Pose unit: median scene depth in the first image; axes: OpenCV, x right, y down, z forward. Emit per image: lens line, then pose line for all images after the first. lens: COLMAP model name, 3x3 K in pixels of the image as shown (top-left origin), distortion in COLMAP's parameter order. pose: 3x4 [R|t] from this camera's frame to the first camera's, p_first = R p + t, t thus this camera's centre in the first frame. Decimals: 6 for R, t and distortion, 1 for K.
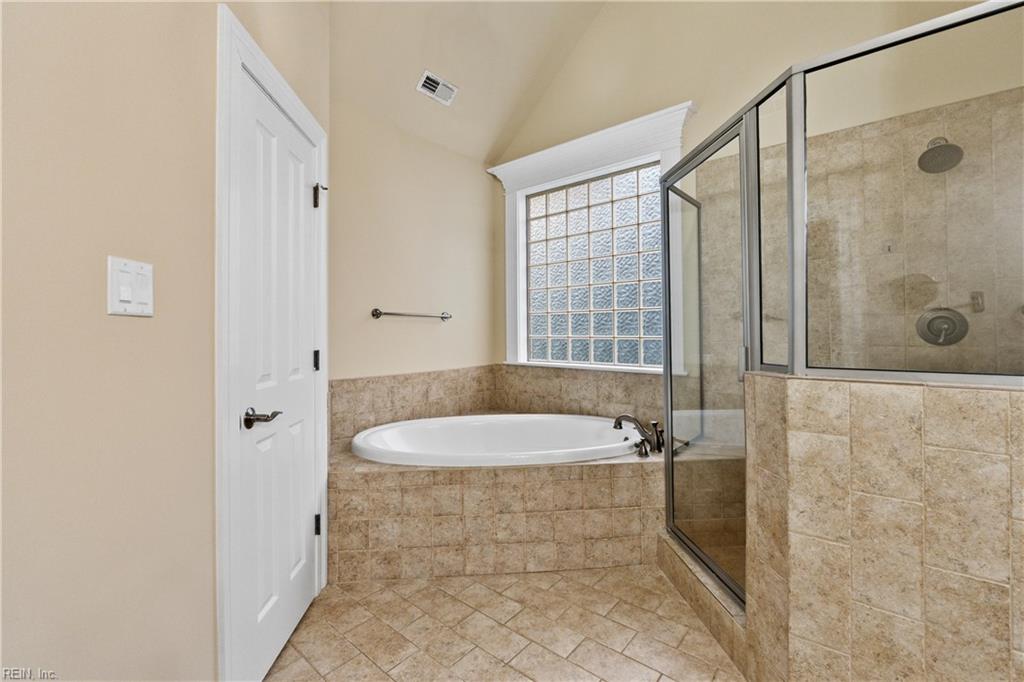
lens RADIAL K [[429.7, 0, 515.7], [0, 429.7, 329.9], [0, 0, 1]] dist [-0.008195, -0.000044]
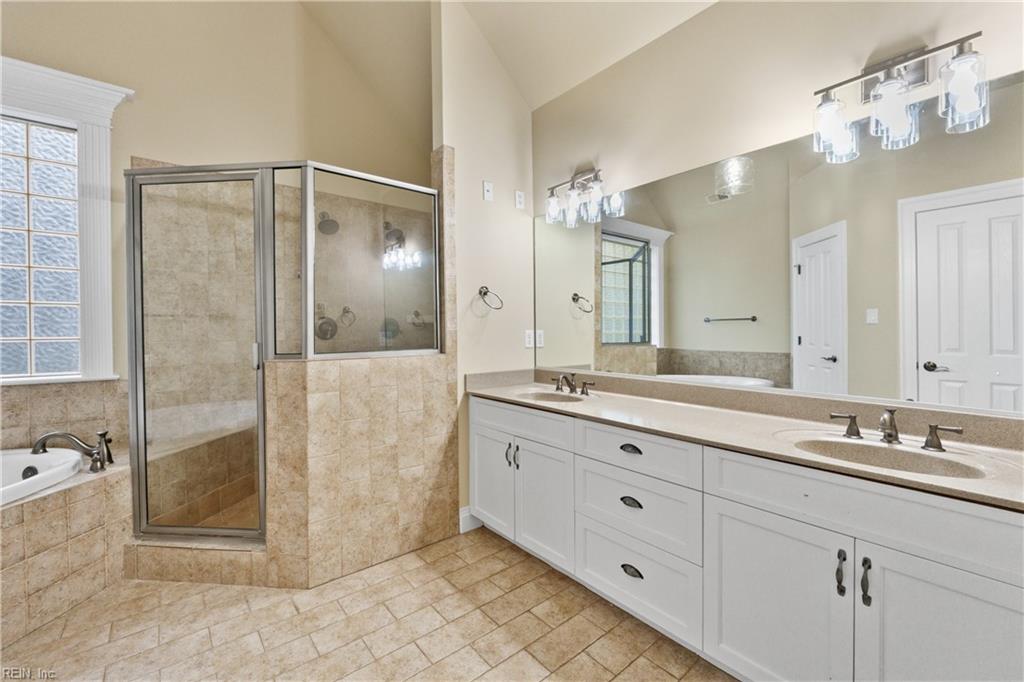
lens RADIAL K [[429.7, 0, 515.7], [0, 429.7, 329.9], [0, 0, 1]] dist [-0.008195, -0.000044]
pose [[0.186219, 0.001214, 0.982507, -0.508070], [-0.001486, 0.999998, -0.000954, -0.000548], [-0.982507, -0.001283, 0.186221, -0.025369]]
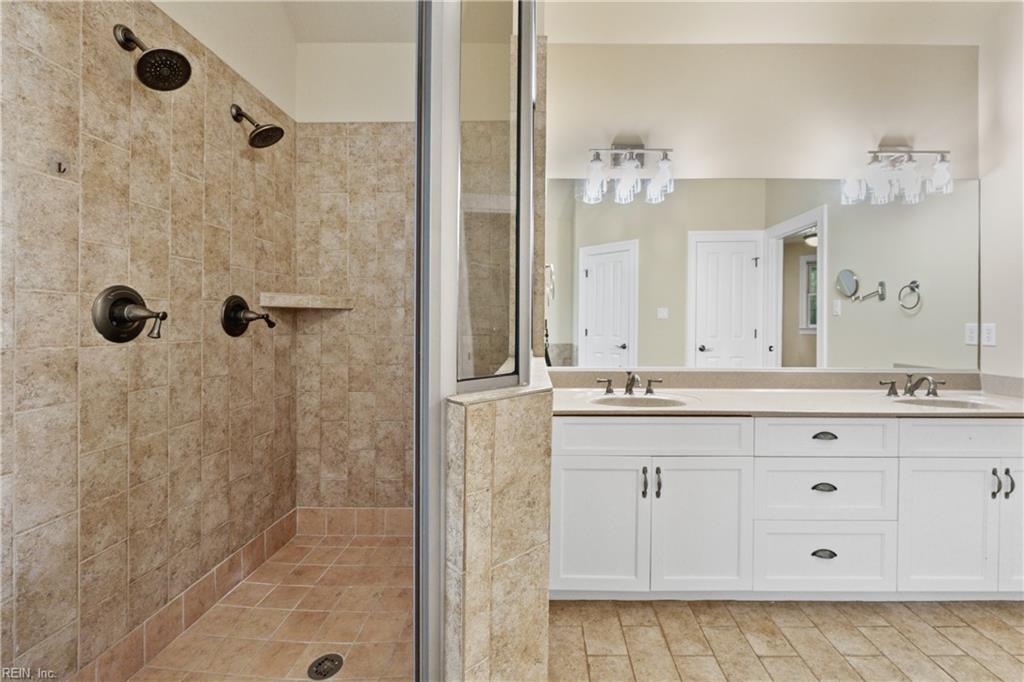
lens RADIAL K [[438.1, 0, 533.0], [0, 438.1, 320.0], [0, 0, 1]] dist [-0.004311, -0.000279]
pose [[-0.636687, 0.007018, 0.771091, 0.076575], [-0.003607, 0.999921, -0.012079, 0.007924], [-0.771114, -0.010472, -0.636611, 0.982127]]
